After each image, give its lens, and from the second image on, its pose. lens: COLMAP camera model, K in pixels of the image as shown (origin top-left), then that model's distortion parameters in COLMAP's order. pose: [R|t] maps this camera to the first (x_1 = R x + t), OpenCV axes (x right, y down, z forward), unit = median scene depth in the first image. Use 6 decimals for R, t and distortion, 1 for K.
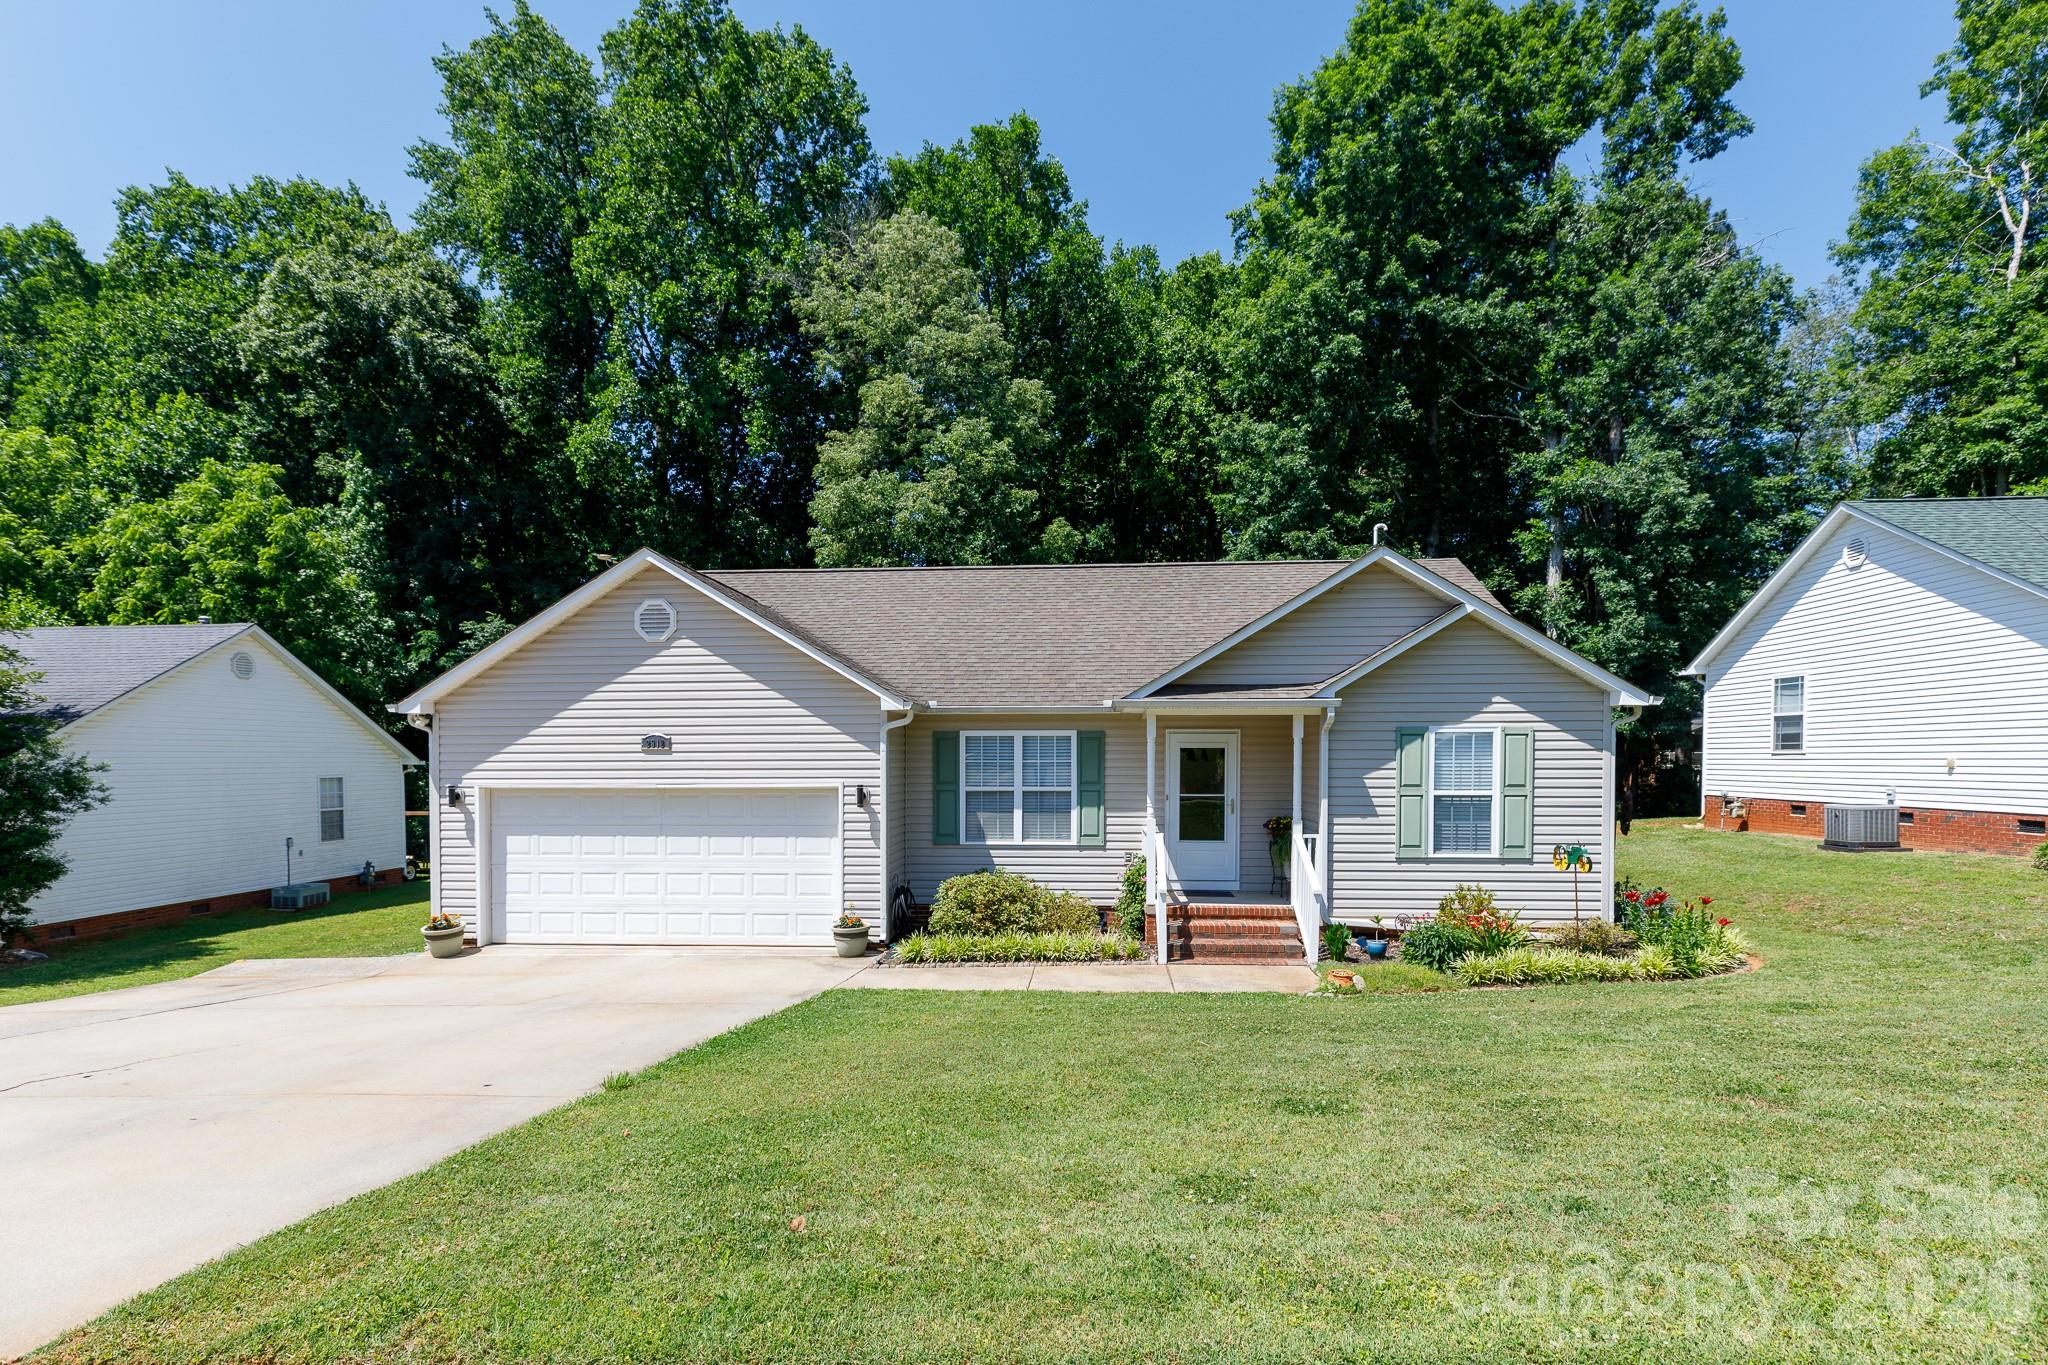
lens RADIAL K [[922.2, 0, 1028.8], [0, 922.2, 805.6], [0, 0, 1]] dist [0.003213, -0.000797]
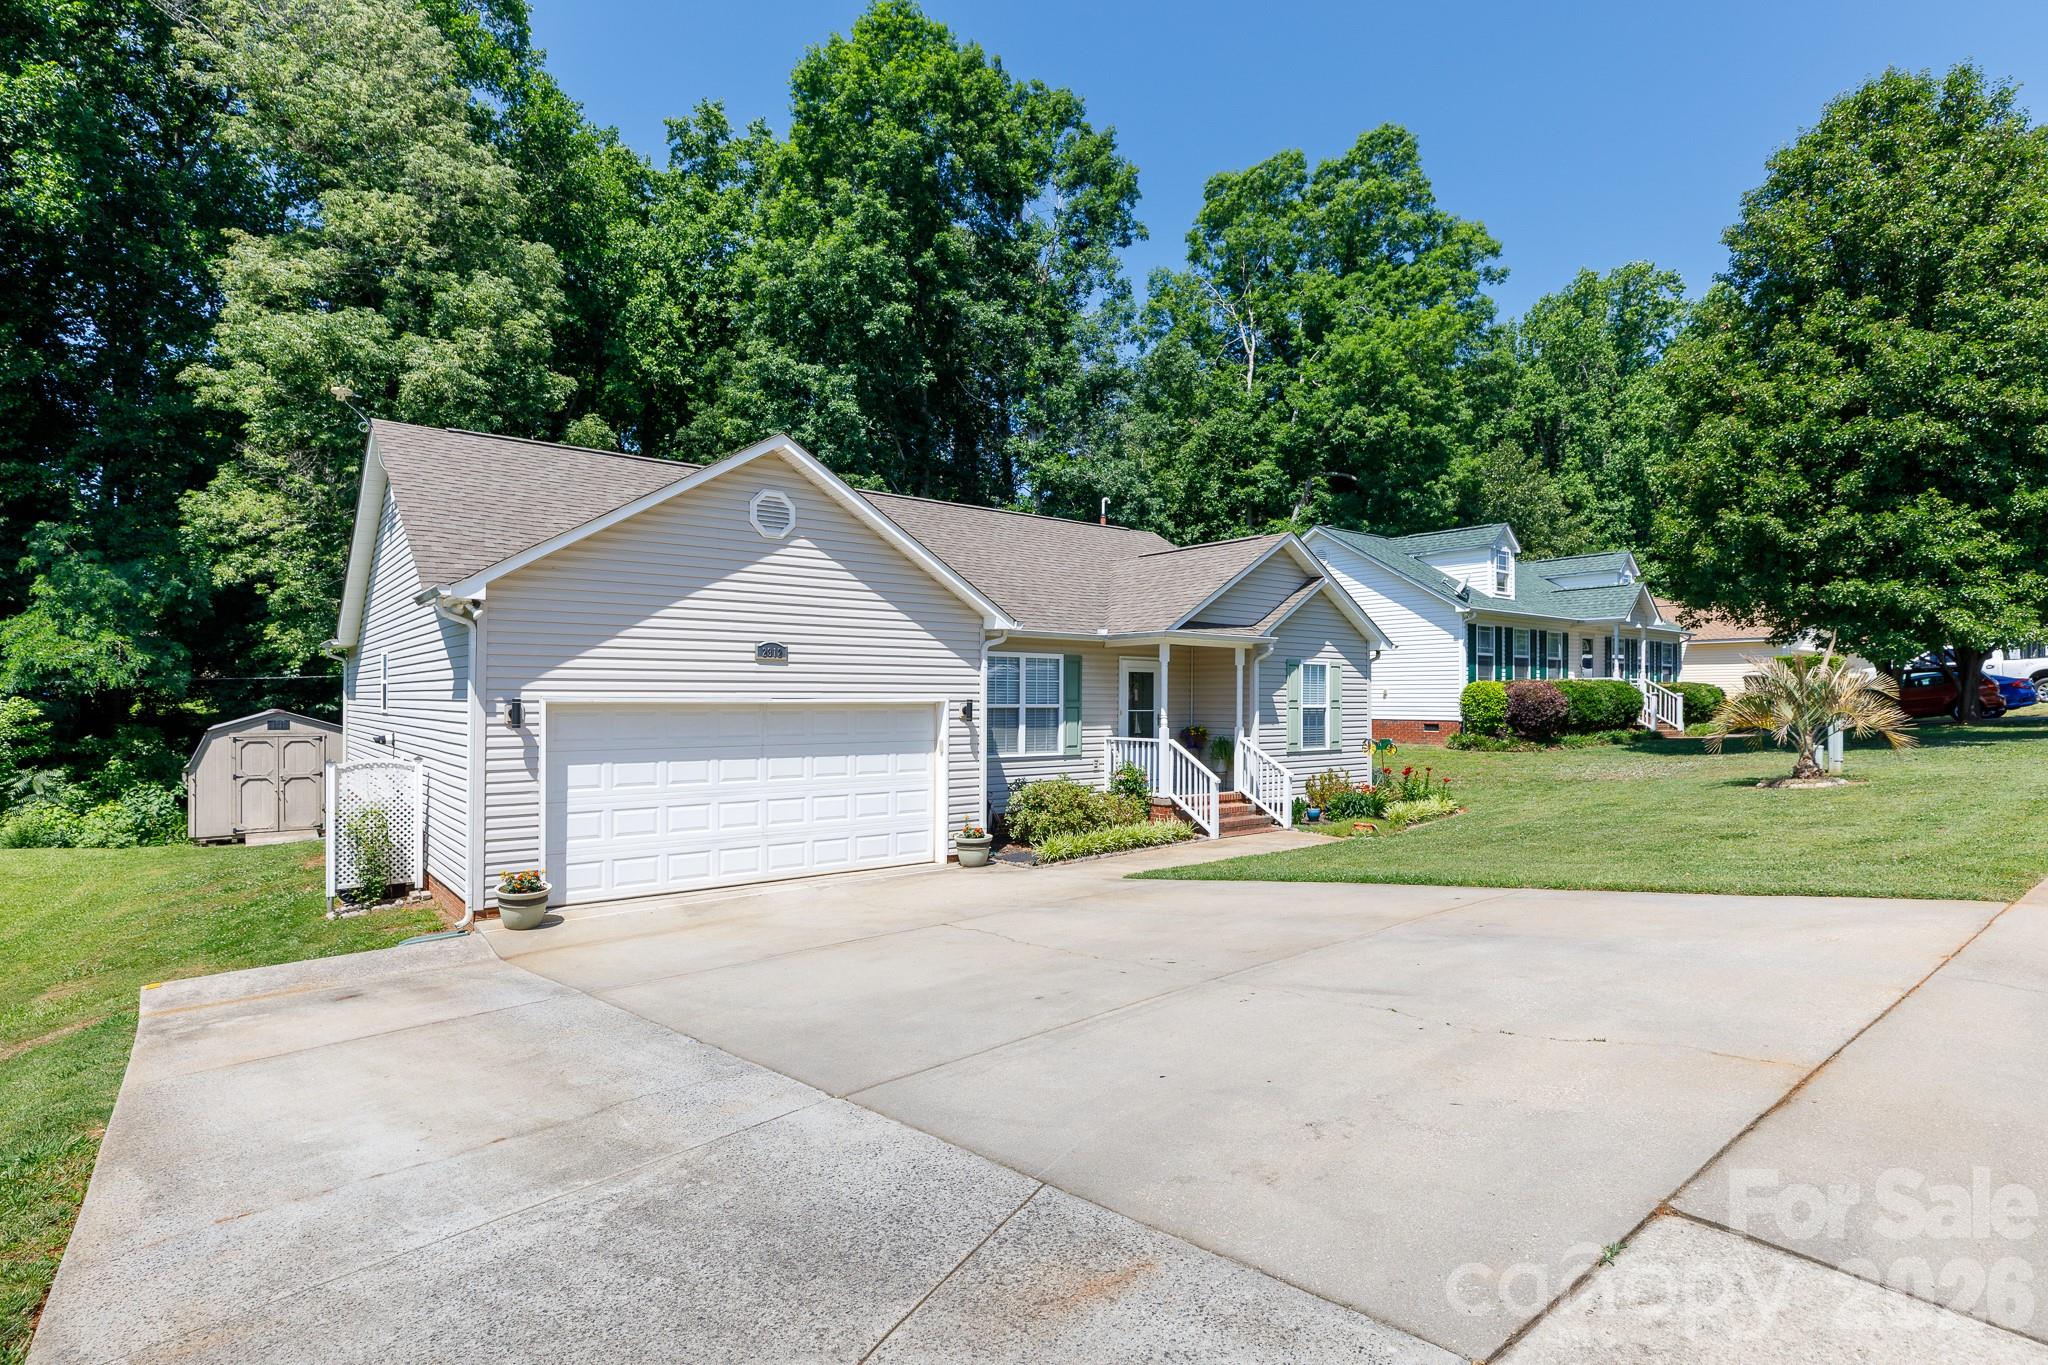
lens RADIAL K [[1010.1, 0, 1020.5], [0, 1010.1, 699.7], [0, 0, 1]] dist [-0.005110, 0.000789]
pose [[0.742757, 0.004519, 0.669545, -0.816824], [0.032366, 0.998566, -0.042645, 0.025495], [-0.668778, 0.053345, 0.741546, 0.115004]]
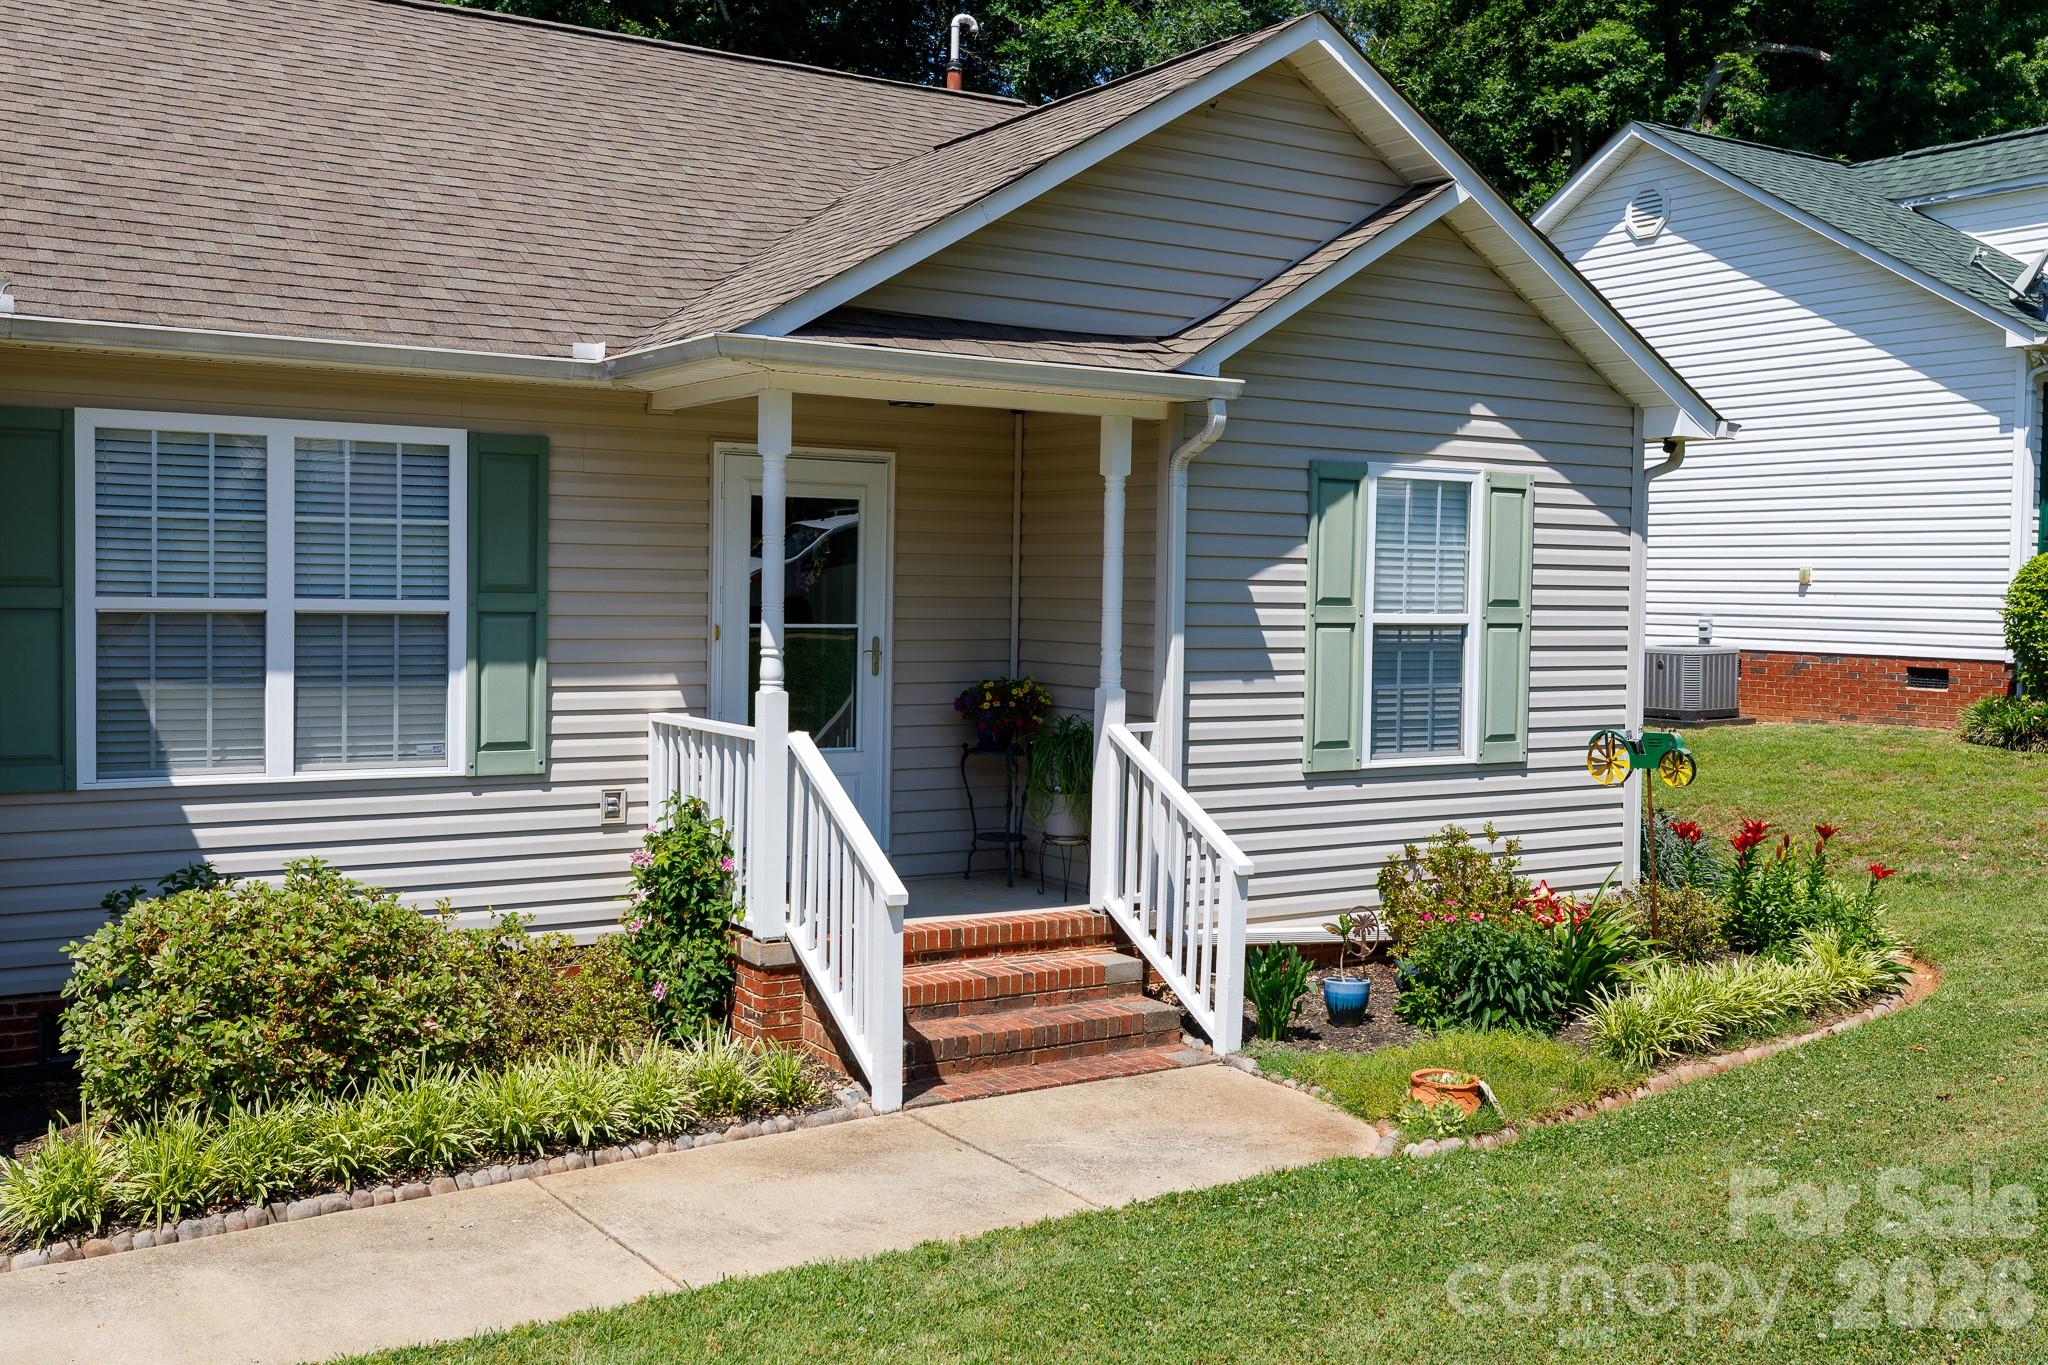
lens RADIAL K [[1977.8, 0, 1004.5], [0, 1977.8, 670.8], [0, 0, 1]] dist [0.005392, 0.000000]
pose [[0.808581, -0.010877, 0.588284, -0.209295], [0.013322, 0.999911, 0.000178, 0.007207], [-0.588234, 0.007694, 0.808654, 0.313587]]
